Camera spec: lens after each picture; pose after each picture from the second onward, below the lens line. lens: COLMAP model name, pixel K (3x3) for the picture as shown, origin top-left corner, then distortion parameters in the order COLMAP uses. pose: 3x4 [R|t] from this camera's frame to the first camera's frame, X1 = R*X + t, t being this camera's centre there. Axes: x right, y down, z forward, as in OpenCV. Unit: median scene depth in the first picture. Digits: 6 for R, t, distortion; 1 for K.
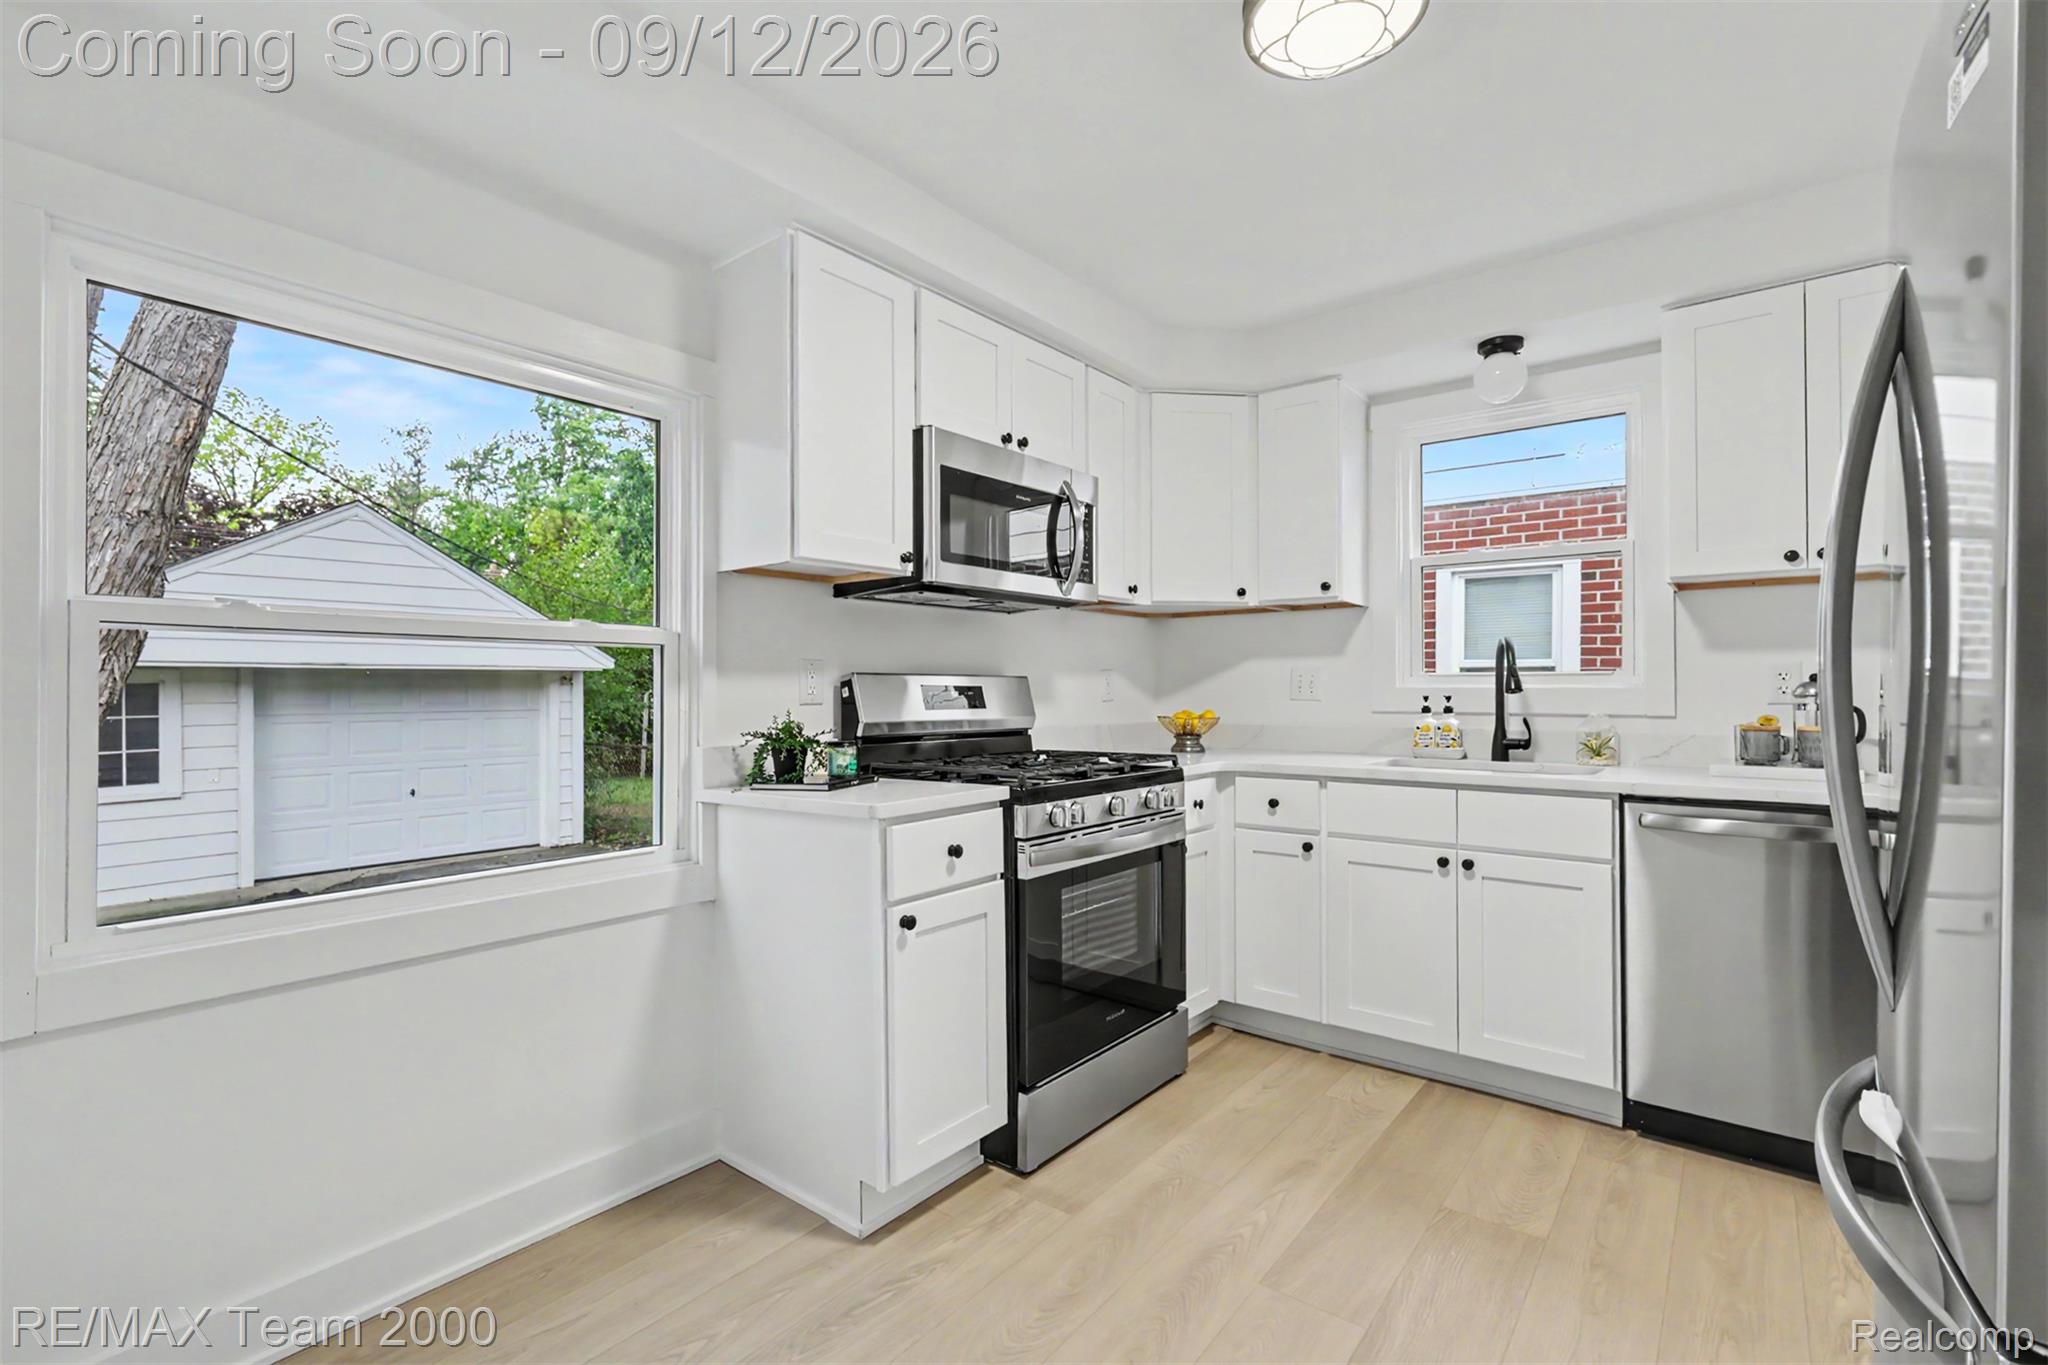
lens RADIAL K [[897.8, 0, 1024.5], [0, 897.8, 685.9], [0, 0, 1]] dist [-0.002927, 0.001596]
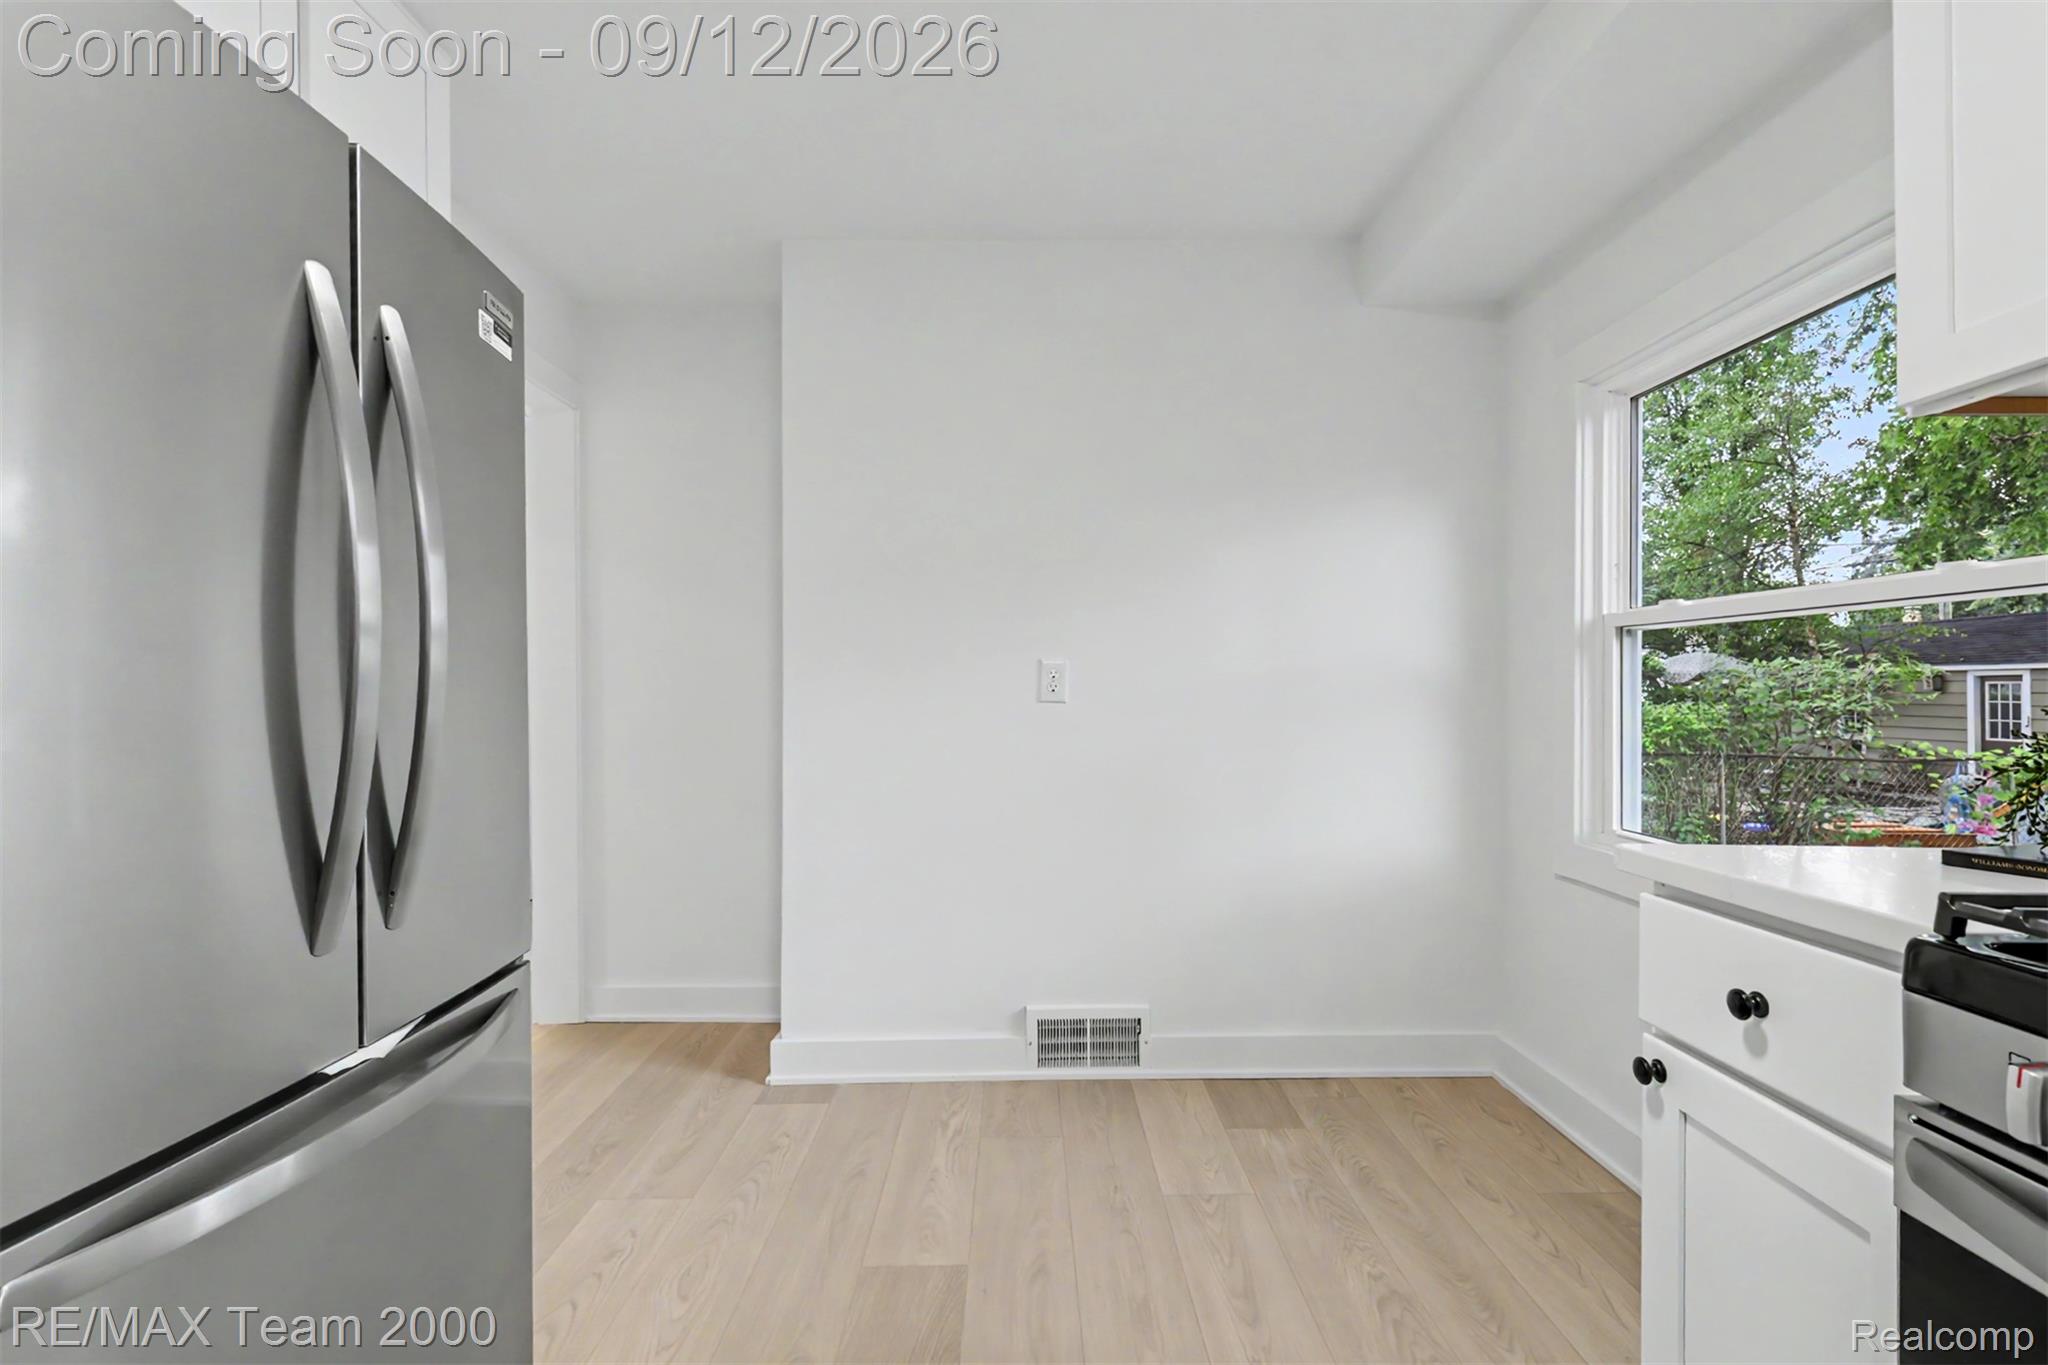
lens RADIAL K [[897.8, 0, 1035.7], [0, 897.8, 682.6], [0, 0, 1]] dist [-0.002927, 0.001596]
pose [[-0.764519, -0.007595, -0.644557, 0.384980], [-0.000327, 0.999935, -0.011395, 0.018688], [0.644601, -0.008501, -0.764472, 0.860122]]
